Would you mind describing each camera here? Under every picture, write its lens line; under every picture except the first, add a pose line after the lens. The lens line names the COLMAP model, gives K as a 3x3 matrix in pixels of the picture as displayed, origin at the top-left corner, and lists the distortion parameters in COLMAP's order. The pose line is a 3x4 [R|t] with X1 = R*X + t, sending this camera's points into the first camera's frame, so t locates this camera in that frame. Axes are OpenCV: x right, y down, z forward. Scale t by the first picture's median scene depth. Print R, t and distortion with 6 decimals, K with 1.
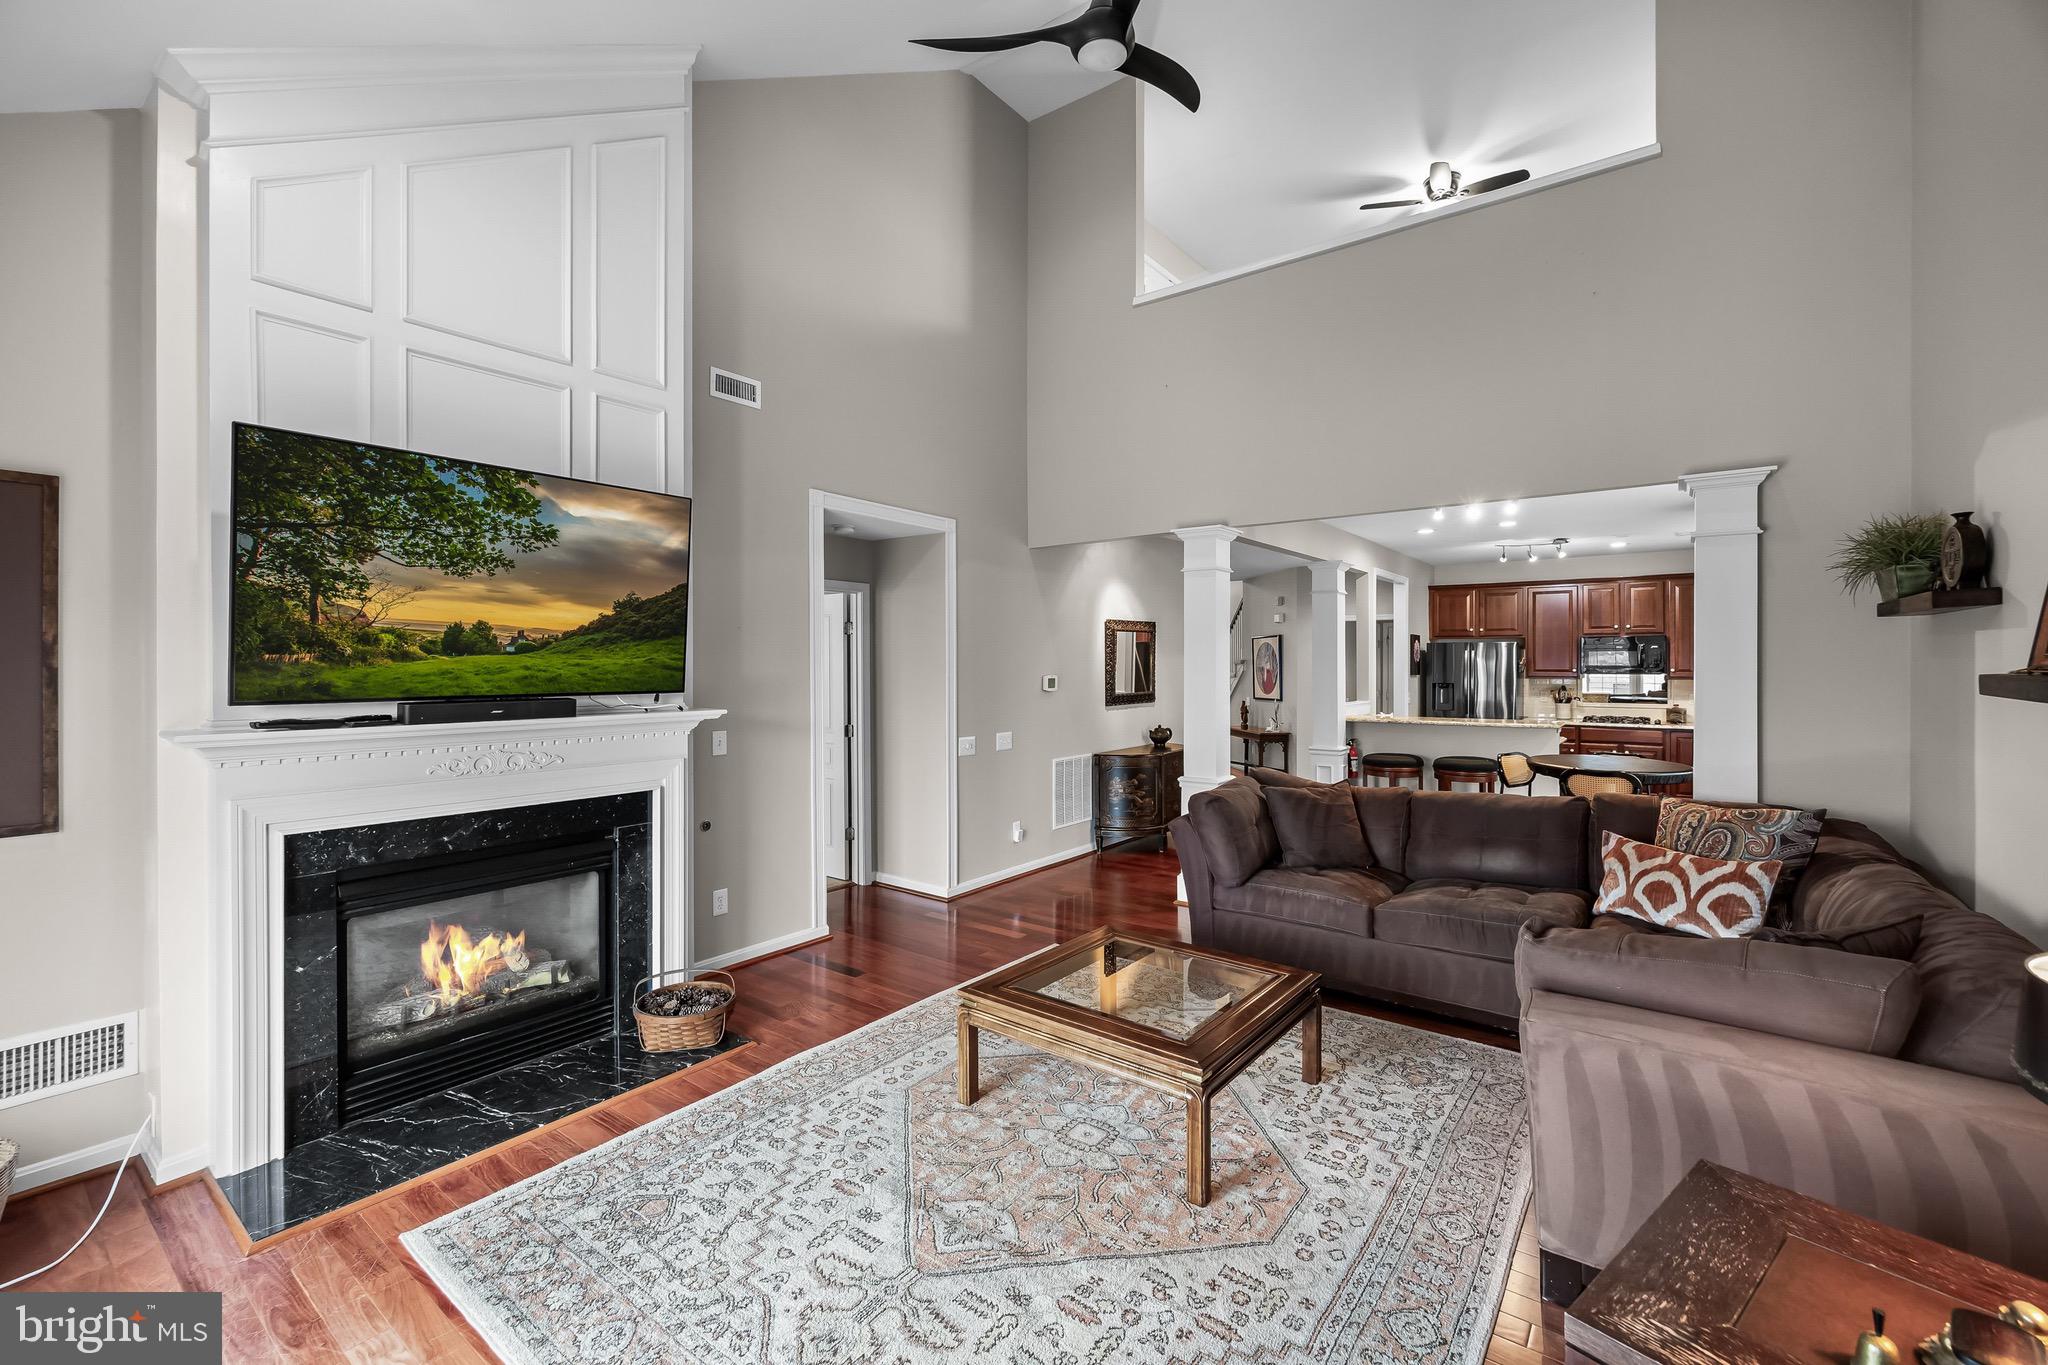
lens RADIAL K [[868.5, 0, 1024.9], [0, 868.5, 667.4], [0, 0, 1]] dist [0.002743, 0.000006]
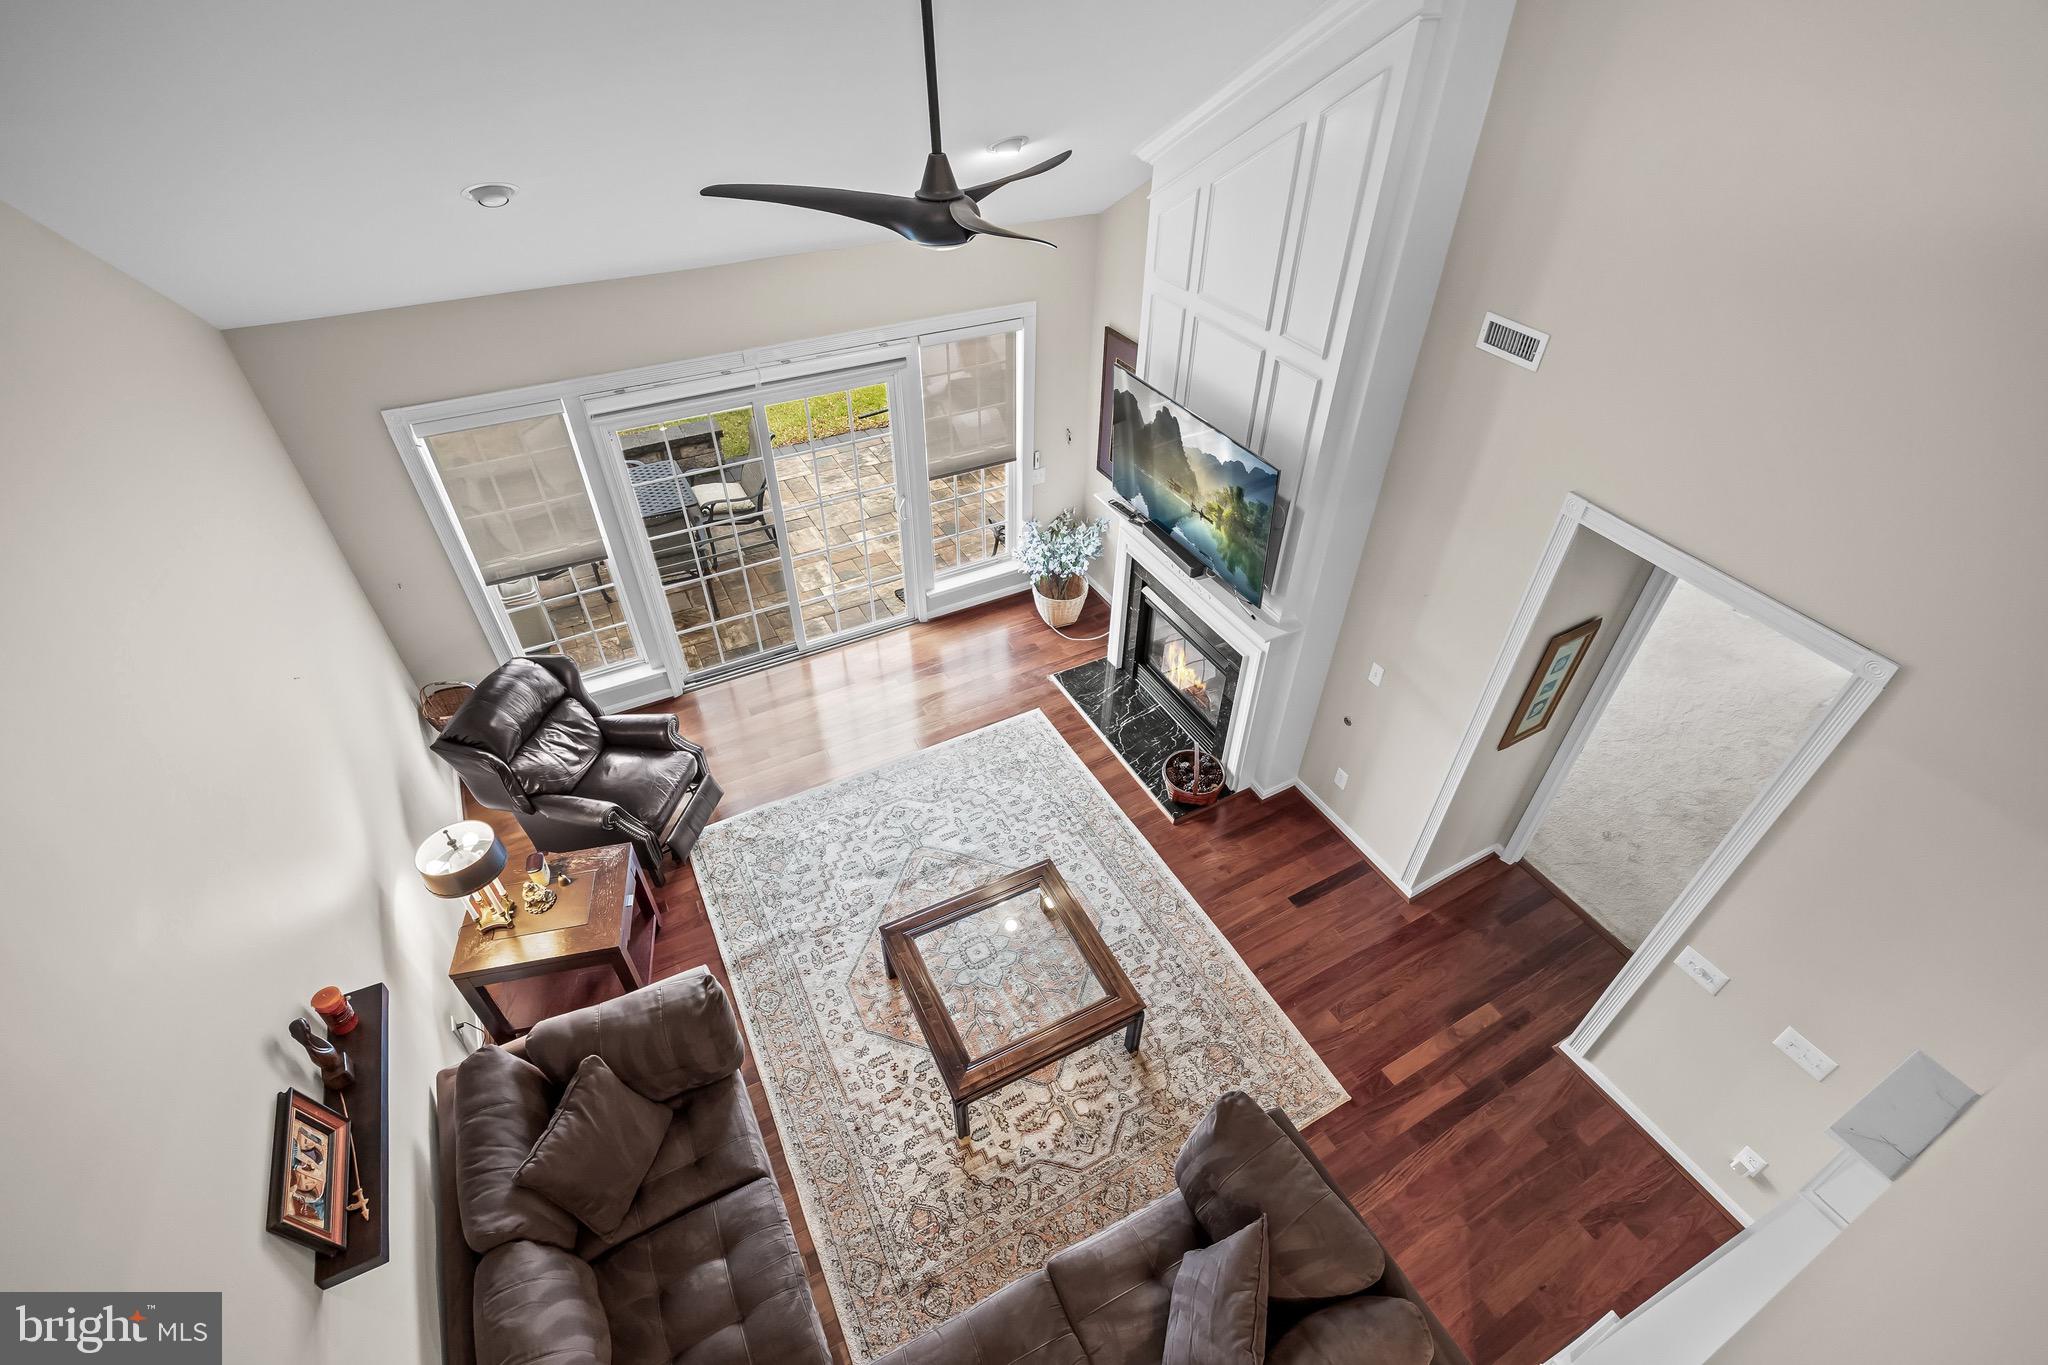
lens RADIAL K [[920.7, 0, 1034.2], [0, 920.7, 676.5], [0, 0, 1]] dist [-0.011439, 0.001961]
pose [[-0.416213, 0.584452, -0.696550, 0.985400], [-0.014713, 0.761627, 0.647848, -1.031538], [0.909148, 0.279891, -0.308400, 1.586894]]
